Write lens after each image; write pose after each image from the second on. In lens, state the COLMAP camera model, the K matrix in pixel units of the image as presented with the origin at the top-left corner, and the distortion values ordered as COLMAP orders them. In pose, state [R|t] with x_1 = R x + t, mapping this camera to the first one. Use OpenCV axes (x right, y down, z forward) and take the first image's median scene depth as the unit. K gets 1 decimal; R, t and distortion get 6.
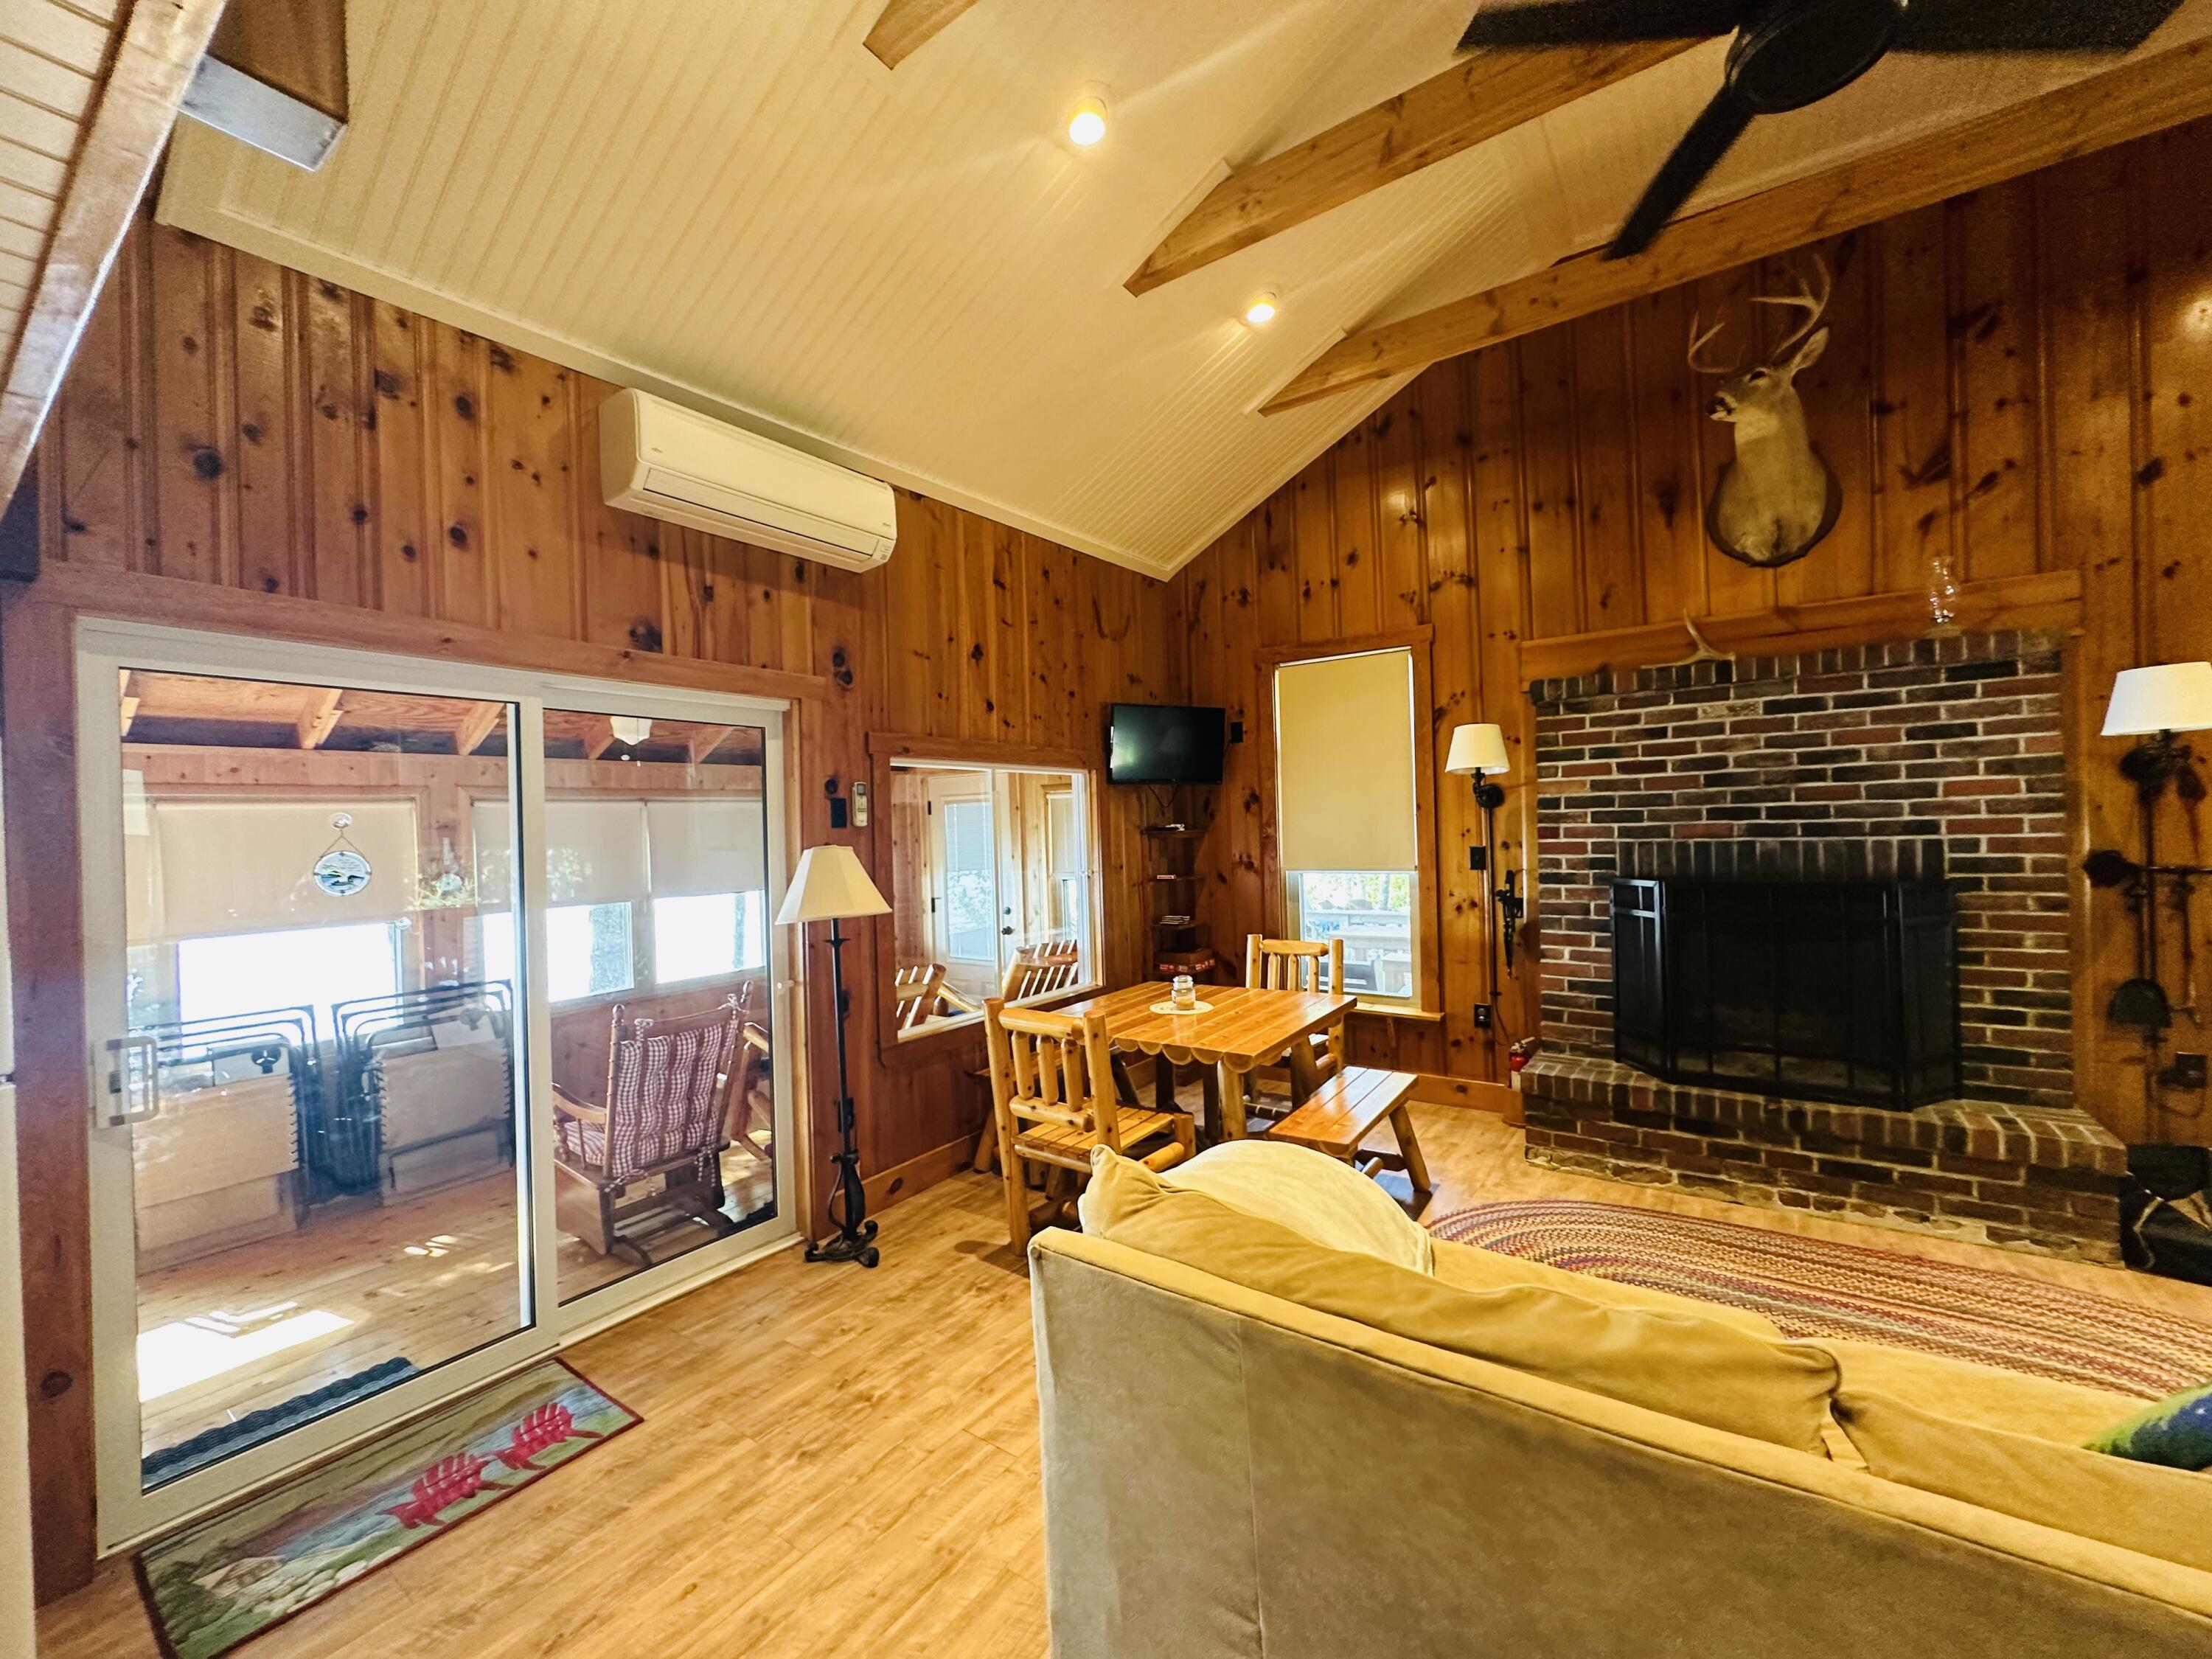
lens RADIAL K [[882.5, 0, 1108.0], [0, 882.5, 829.2], [0, 0, 1]] dist [-0.002585, -0.000257]
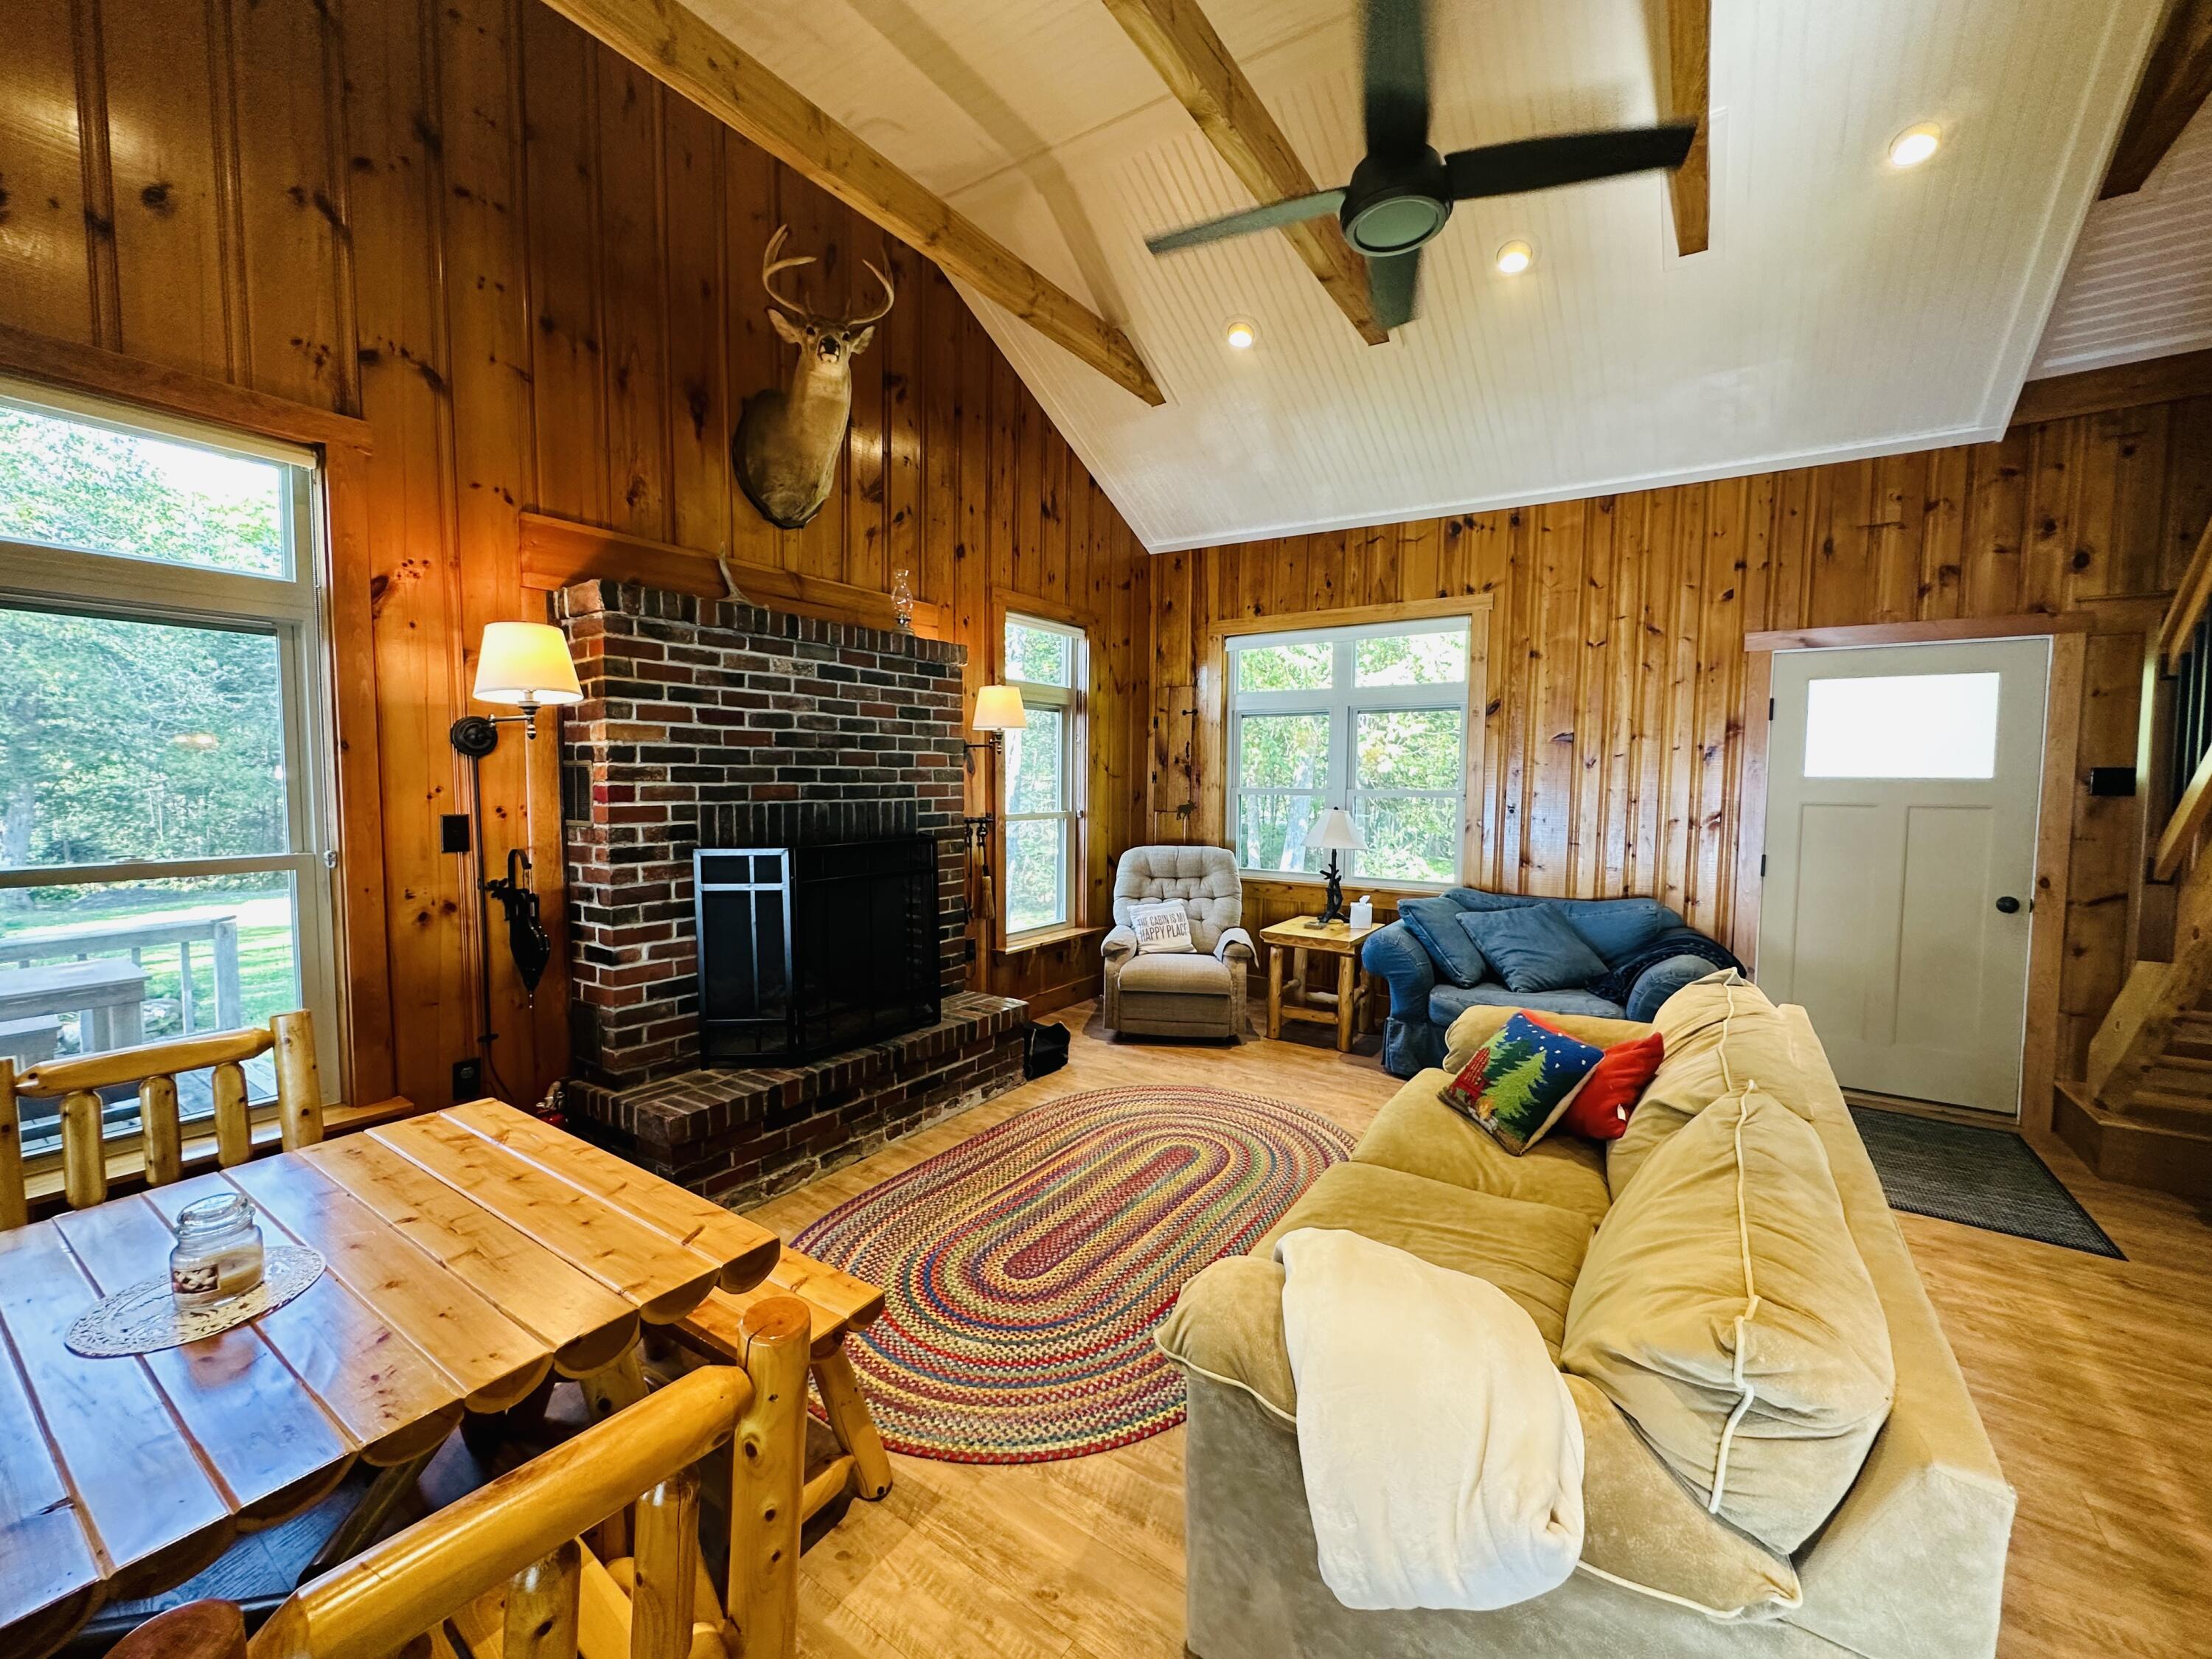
lens RADIAL K [[881.7, 0, 1110.0], [0, 881.7, 828.8], [0, 0, 1]] dist [-0.002117, -0.000098]
pose [[-0.020494, -0.034393, 0.999198, -0.267850], [-0.006177, 0.999393, 0.034273, 0.006119], [-0.999771, -0.005469, -0.020694, 0.667464]]
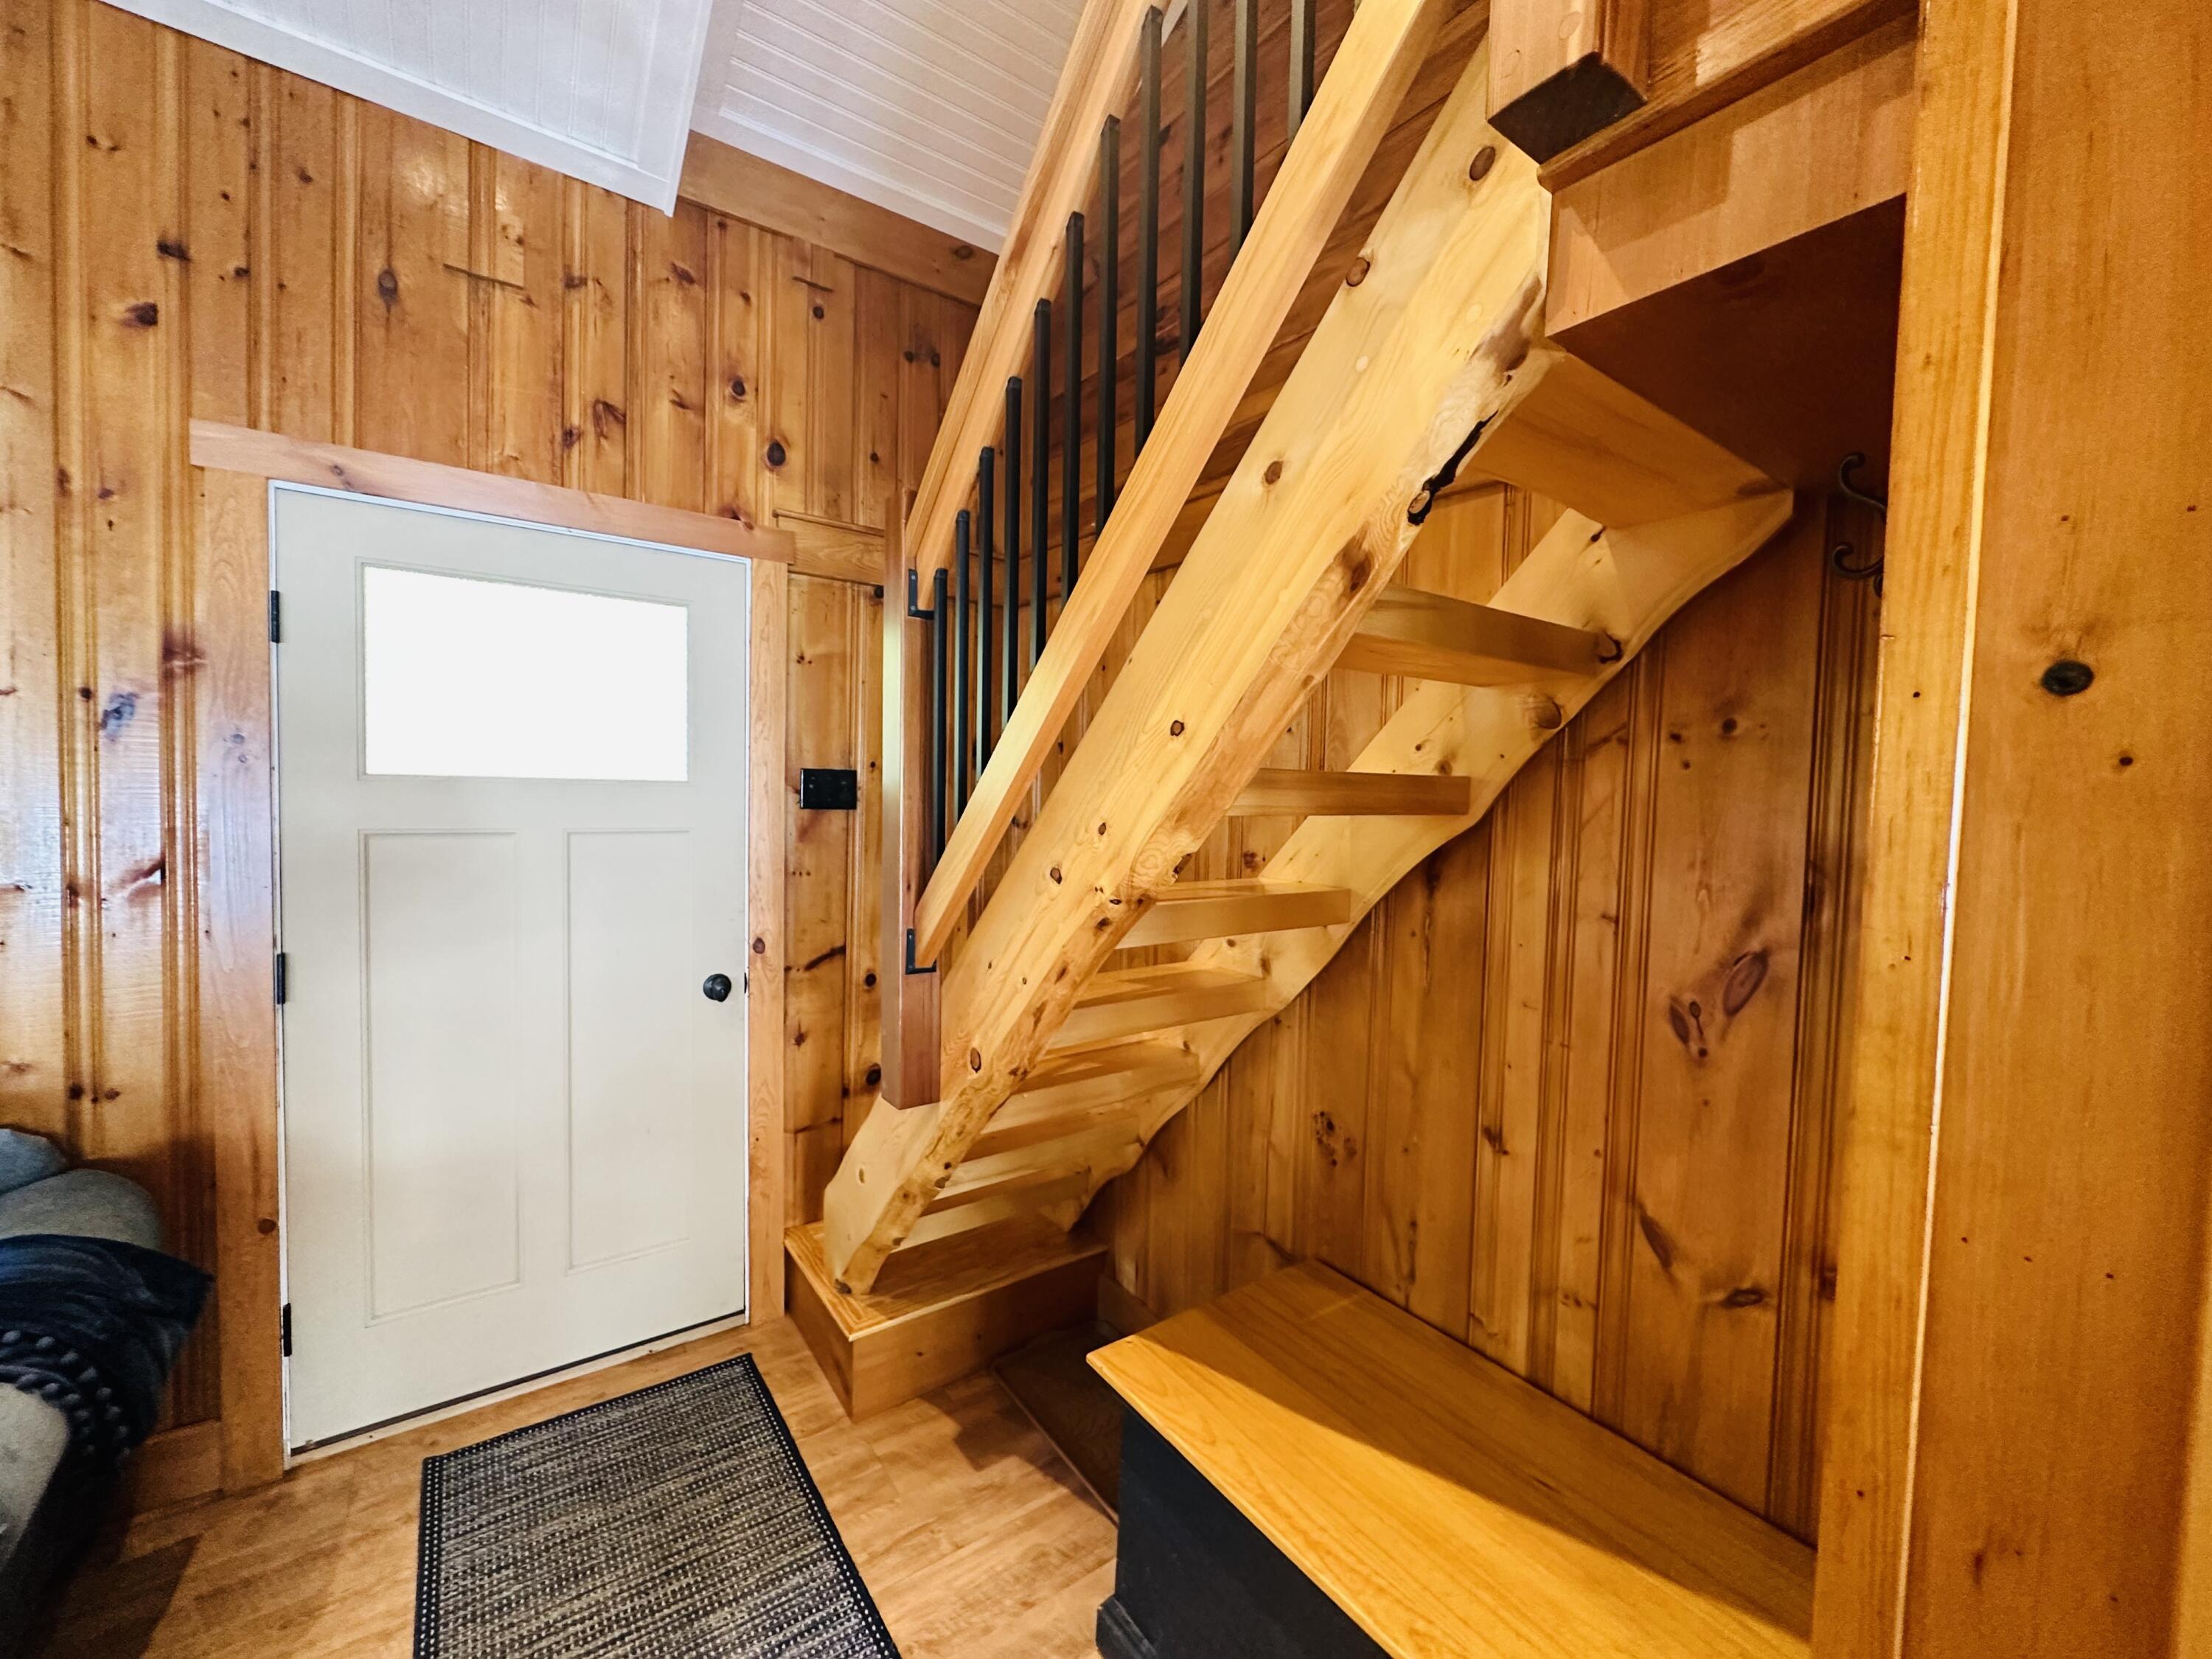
lens RADIAL K [[881.7, 0, 1110.0], [0, 881.7, 828.8], [0, 0, 1]] dist [-0.002117, -0.000098]
pose [[-0.948039, -0.011935, 0.317930, 0.265528], [0.000449, 0.999245, 0.038849, -0.015826], [-0.318153, 0.036973, -0.947318, 0.104527]]
